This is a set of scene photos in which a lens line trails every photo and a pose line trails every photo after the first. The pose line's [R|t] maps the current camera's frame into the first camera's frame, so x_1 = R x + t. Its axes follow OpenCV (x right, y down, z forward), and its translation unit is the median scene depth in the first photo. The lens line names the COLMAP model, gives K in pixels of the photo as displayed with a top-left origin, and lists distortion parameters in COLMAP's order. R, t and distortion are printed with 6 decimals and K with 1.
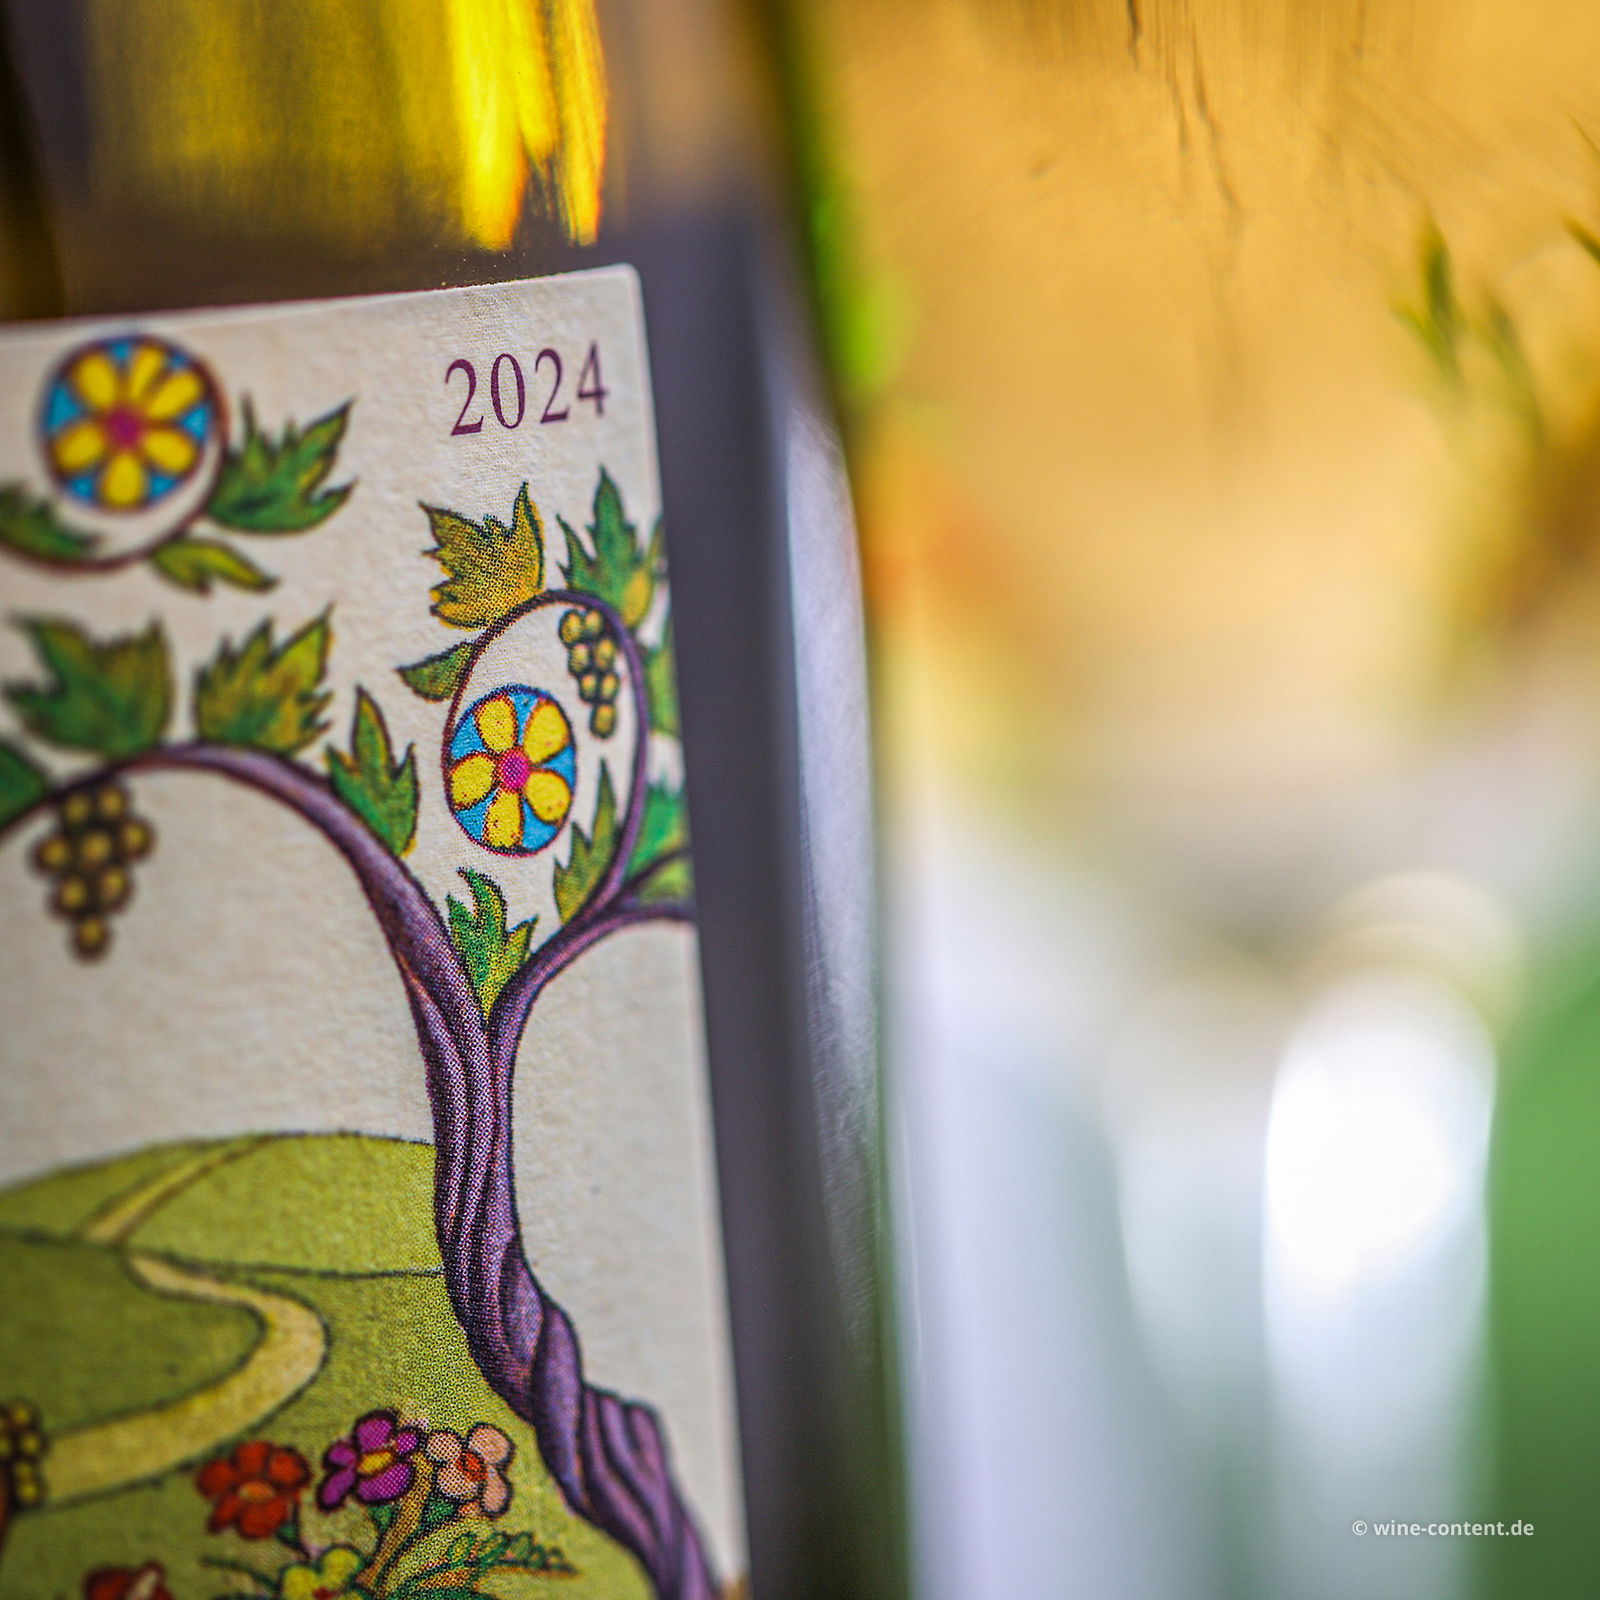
lens RADIAL K [[9537.8, 0, 800.2], [0, 9537.8, 800.0], [0, 0, 1]] dist [0.161870, 0.000000]
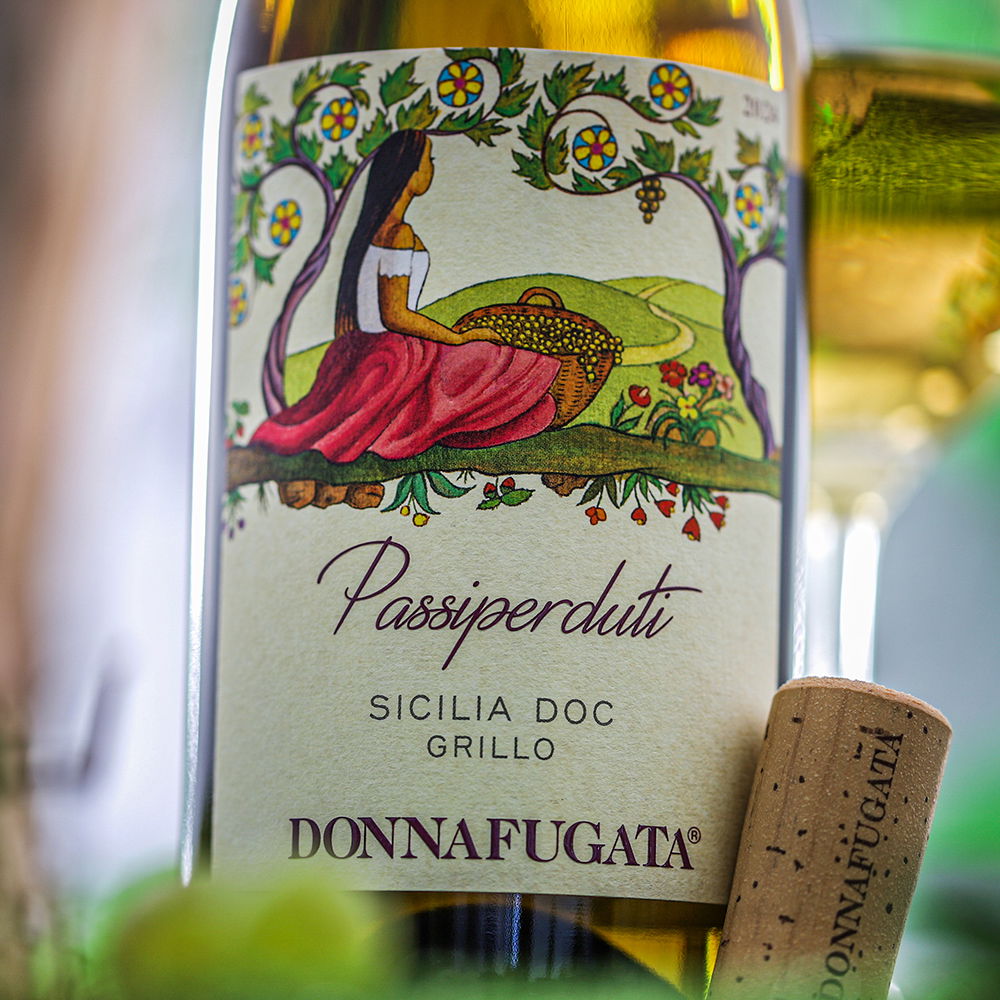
lens RADIAL K [[5961.1, 0, 498.3], [0, 5961.1, 499.0], [0, 0, 1]] dist [0.161870, 0.000000]
pose [[0.988128, 0.115288, 0.101543, -0.353782], [-0.086616, 0.963956, -0.251567, 0.707143], [-0.126886, 0.239786, 0.962498, -1.202683]]
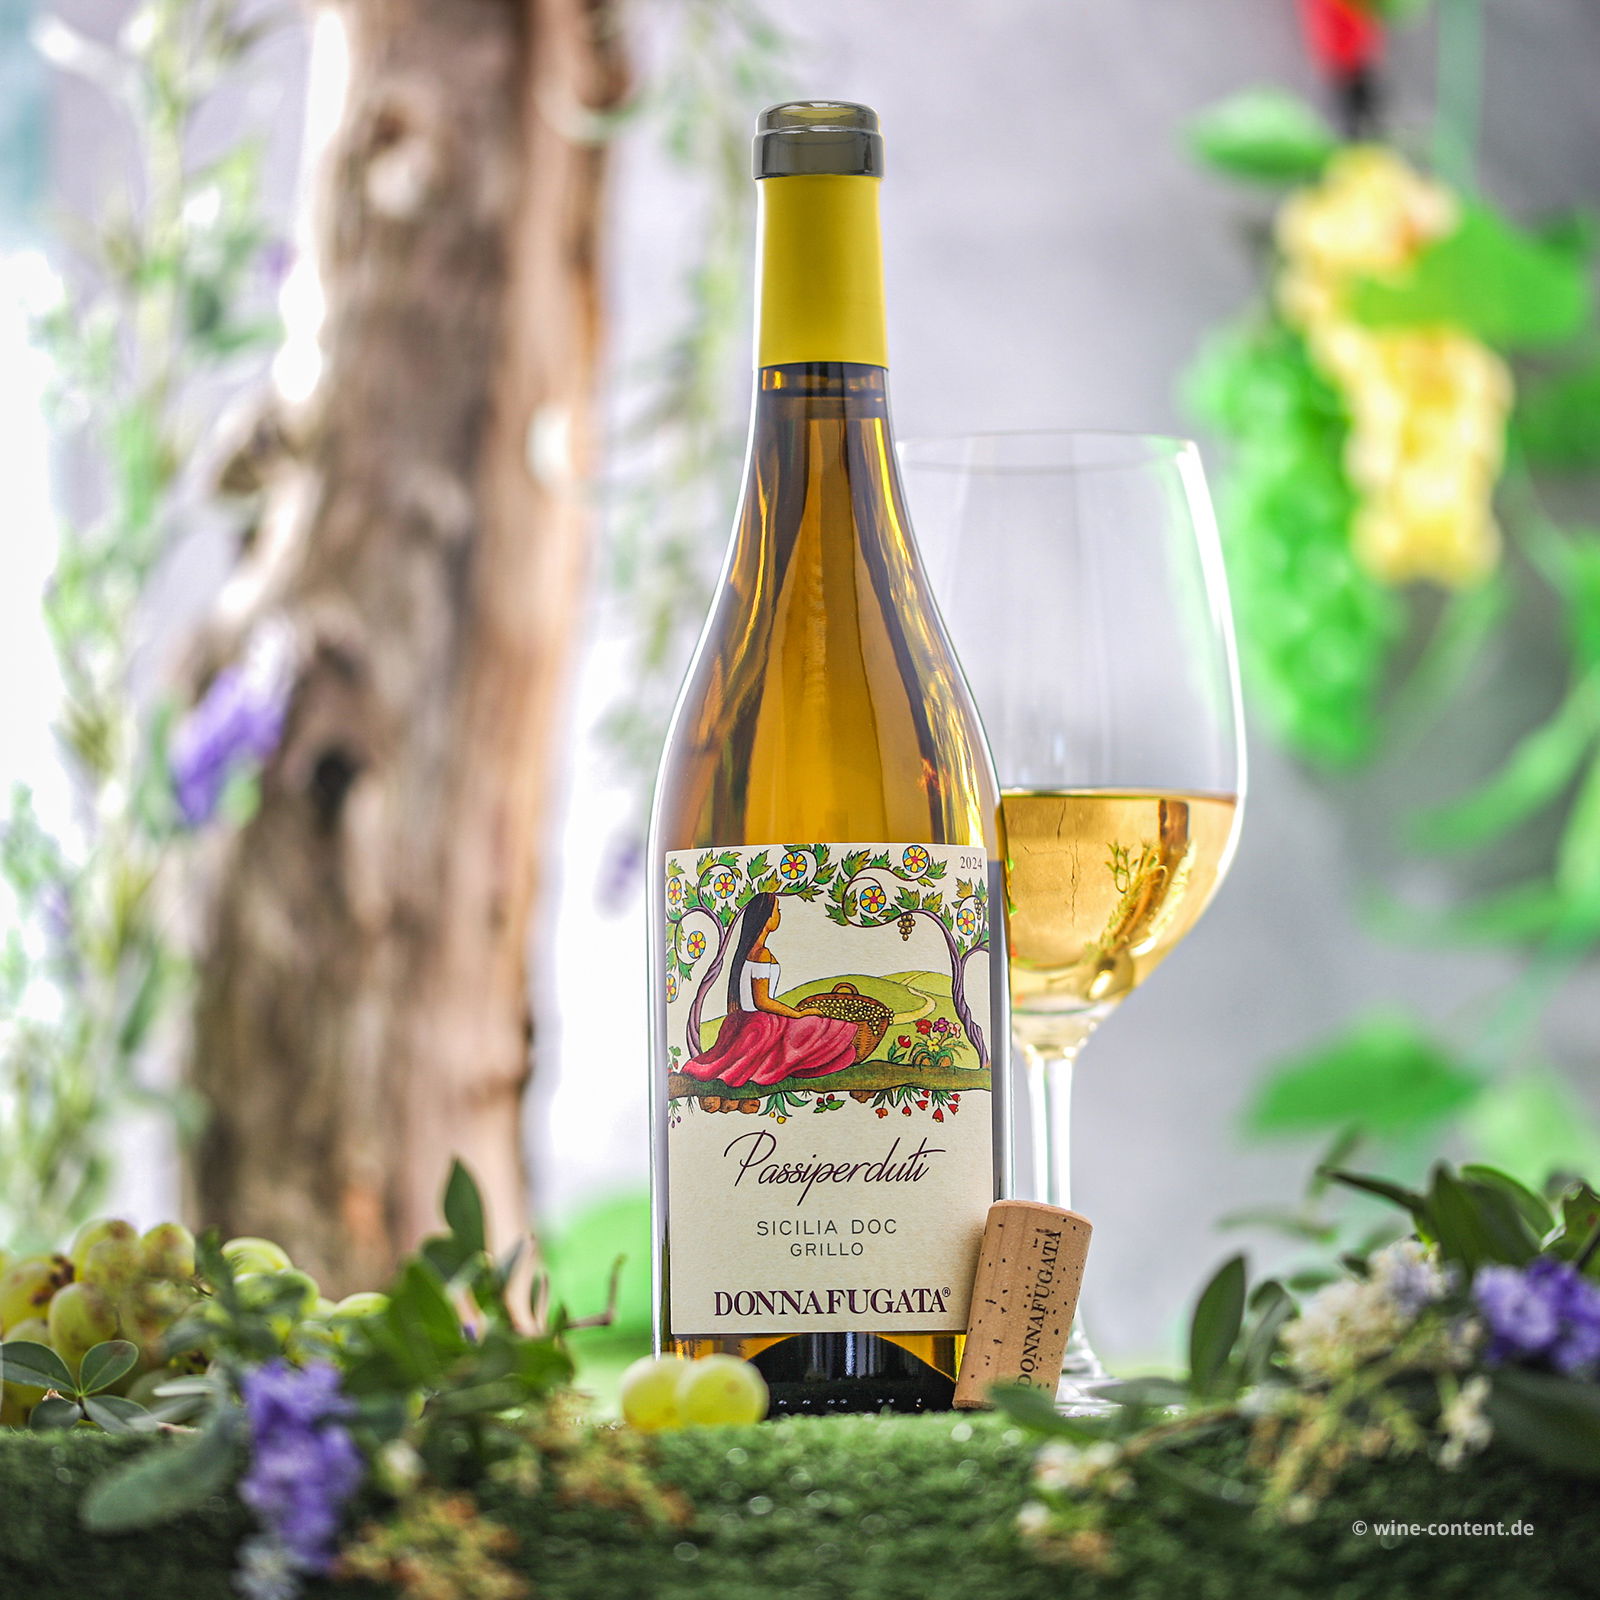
lens RADIAL K [[9537.8, 0, 800.9], [0, 9537.8, 800.7], [0, 0, 1]] dist [0.161870, 0.000000]
pose [[0.994658, 0.065522, 0.079763, -0.661267], [-0.050492, 0.982794, -0.177671, 1.067241], [-0.090032, 0.172695, 0.980852, -5.308572]]
